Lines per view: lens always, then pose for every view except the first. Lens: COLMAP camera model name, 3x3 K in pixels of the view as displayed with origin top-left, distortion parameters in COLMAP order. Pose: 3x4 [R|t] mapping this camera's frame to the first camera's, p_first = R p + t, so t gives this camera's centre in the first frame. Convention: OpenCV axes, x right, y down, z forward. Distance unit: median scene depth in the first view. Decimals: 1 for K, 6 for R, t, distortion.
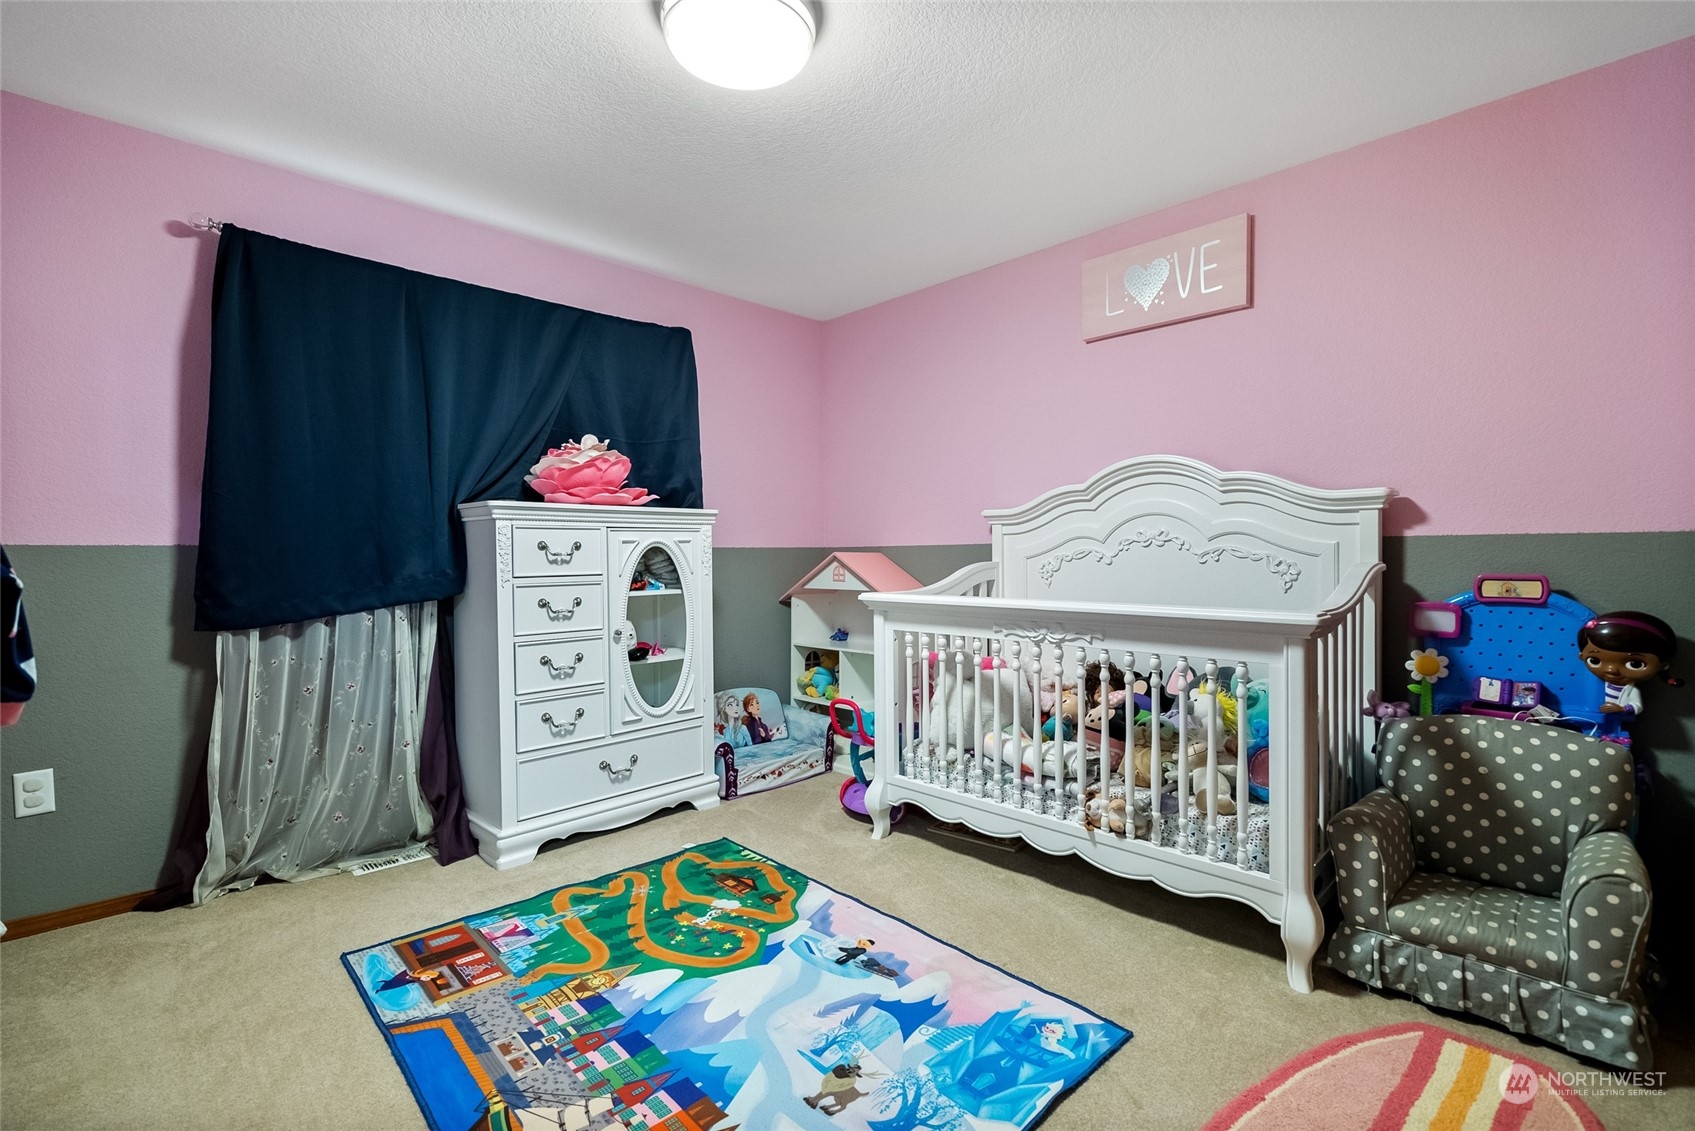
lens RADIAL K [[771.6, 0, 860.7], [0, 771.6, 561.6], [0, 0, 1]] dist [-0.010552, 0.004331]
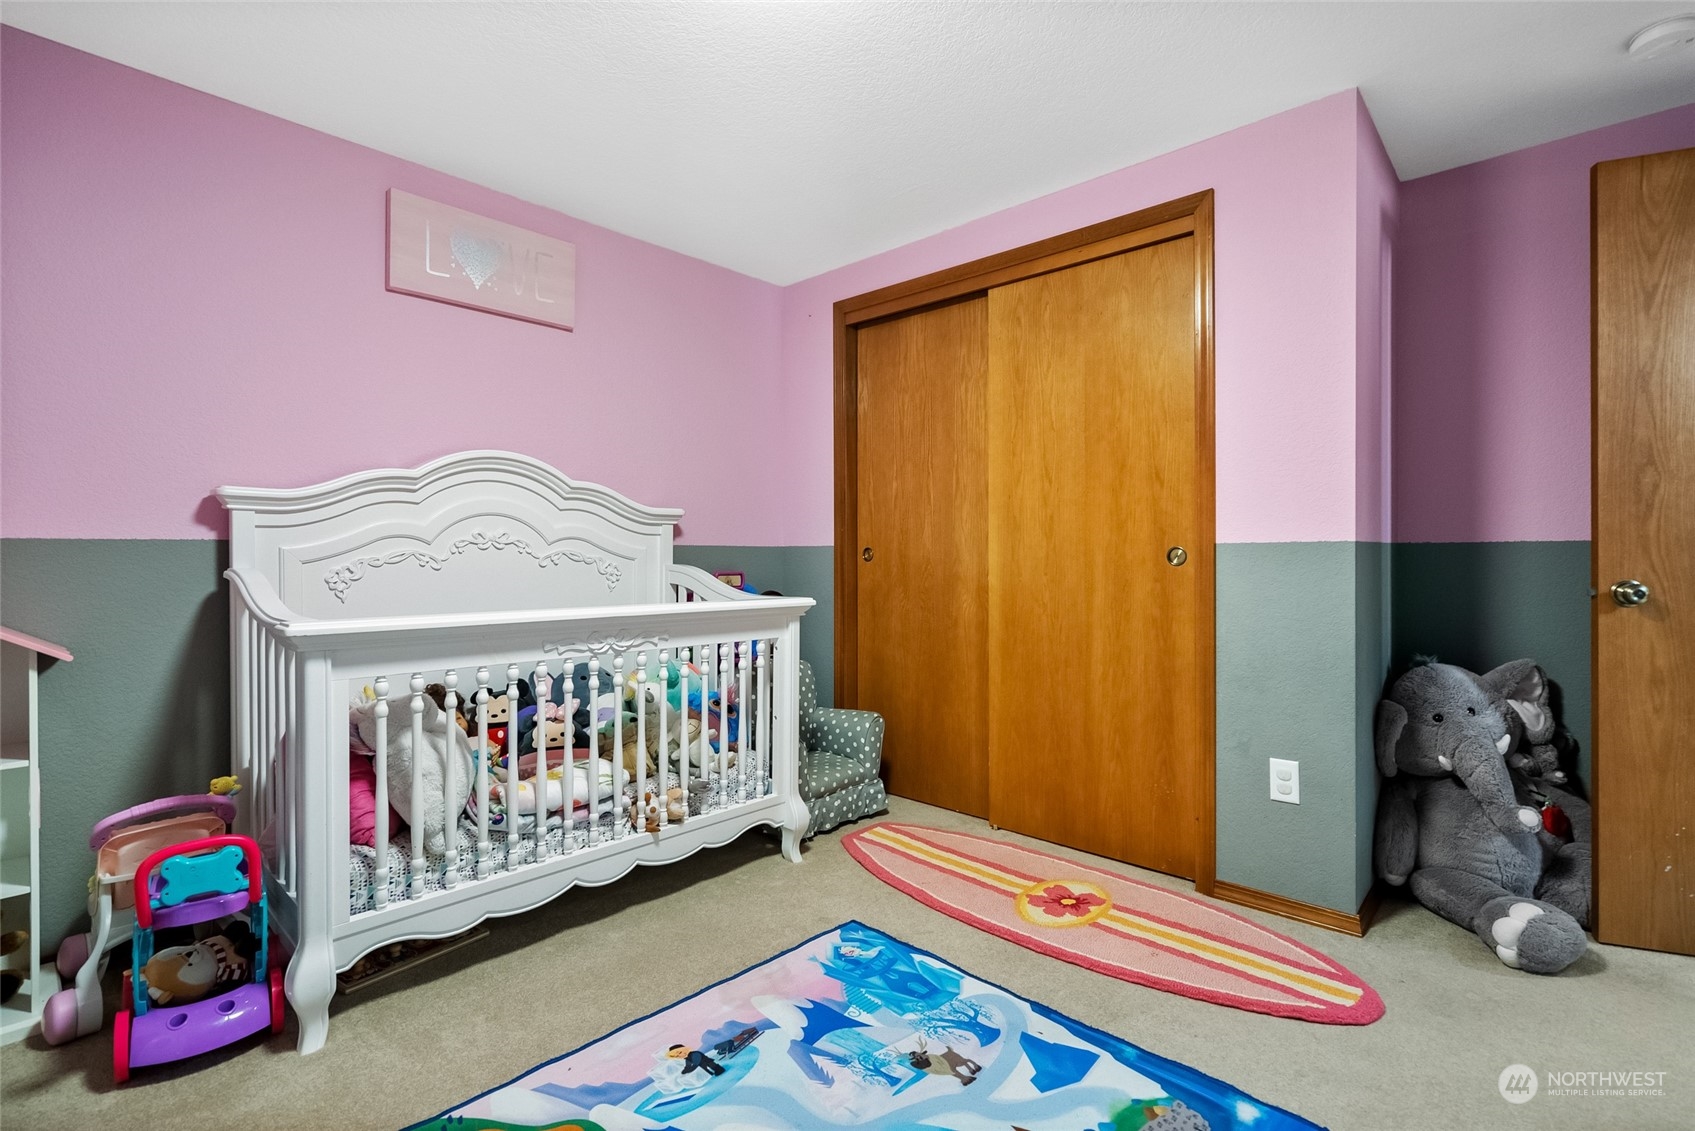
lens RADIAL K [[771.6, 0, 860.1], [0, 771.6, 559.8], [0, 0, 1]] dist [-0.010552, 0.004331]
pose [[-0.043501, 0.003231, 0.999048, -0.779648], [0.010050, 0.999946, -0.002797, -0.000109], [-0.999003, 0.009918, -0.043531, 0.839320]]
